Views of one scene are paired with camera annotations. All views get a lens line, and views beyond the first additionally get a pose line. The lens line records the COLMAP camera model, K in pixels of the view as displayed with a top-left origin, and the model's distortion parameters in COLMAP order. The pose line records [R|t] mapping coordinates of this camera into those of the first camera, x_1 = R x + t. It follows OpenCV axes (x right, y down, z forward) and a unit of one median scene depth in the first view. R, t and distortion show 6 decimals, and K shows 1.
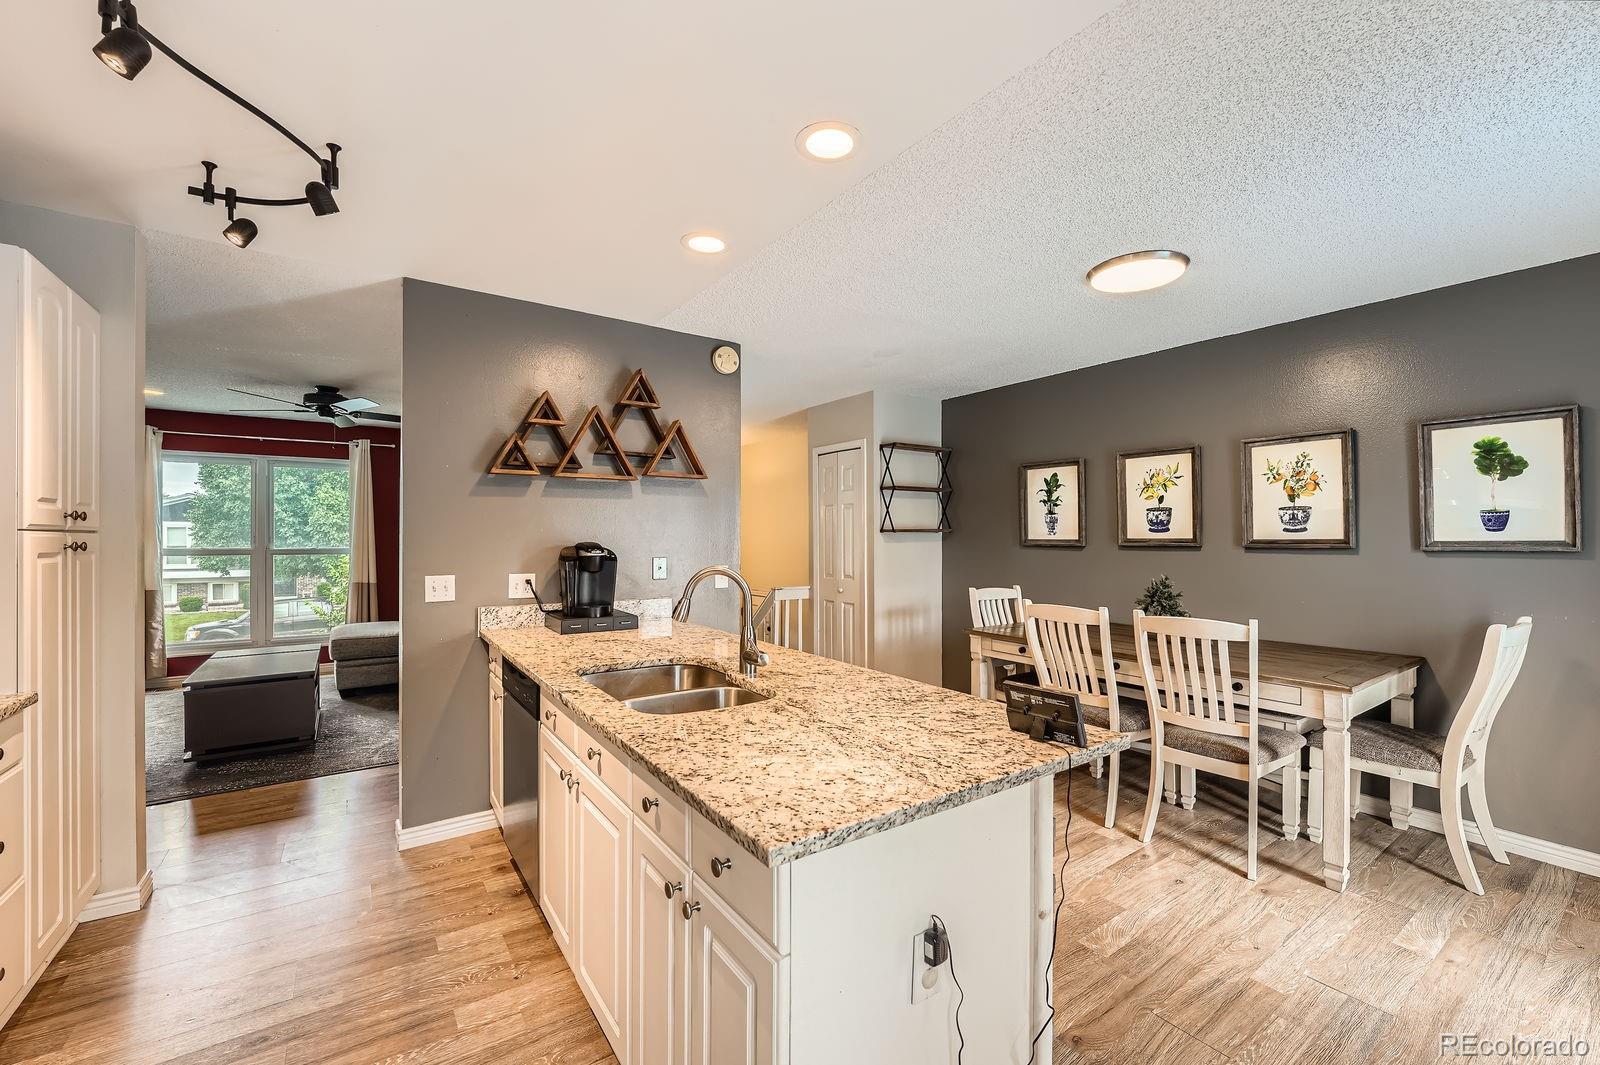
lens RADIAL K [[657.8, 0, 791.3], [0, 657.8, 531.1], [0, 0, 1]] dist [0.001208, -0.000043]
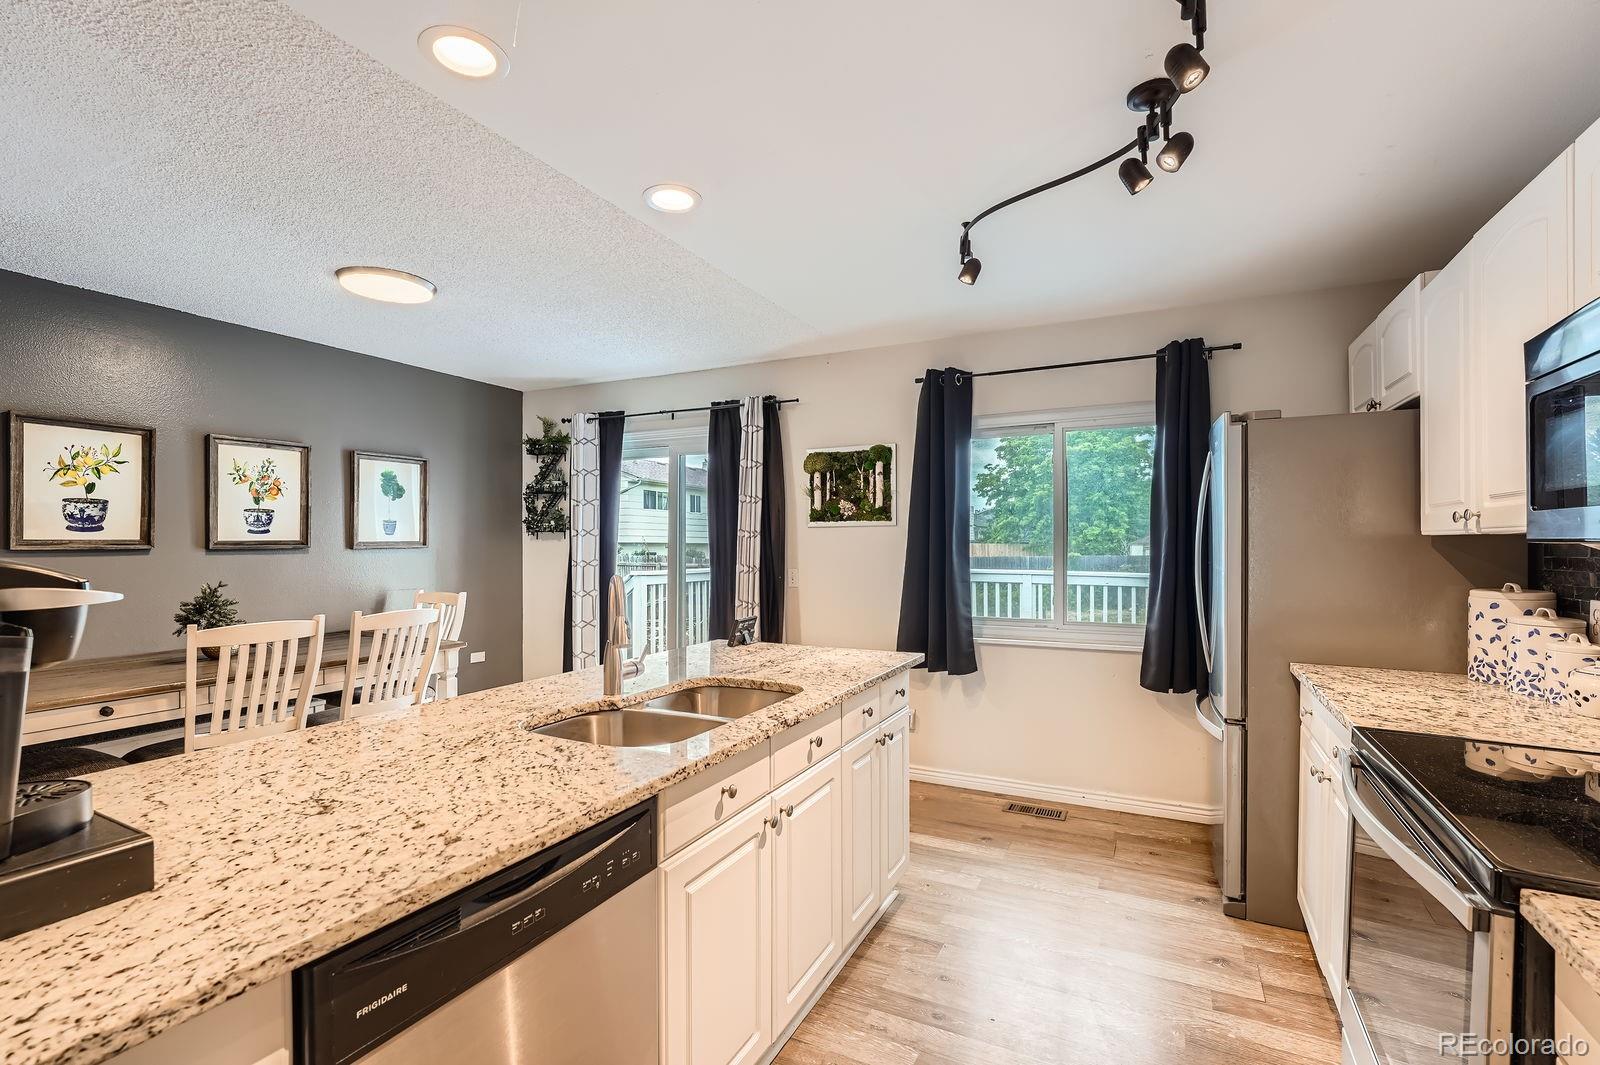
lens RADIAL K [[707.3, 0, 795.7], [0, 707.3, 544.1], [0, 0, 1]] dist [-0.015056, 0.000560]
pose [[-0.478842, -0.000770, 0.877901, -0.614780], [-0.004686, 0.999988, -0.001679, 0.016264], [-0.877888, -0.004917, -0.478840, 0.782204]]
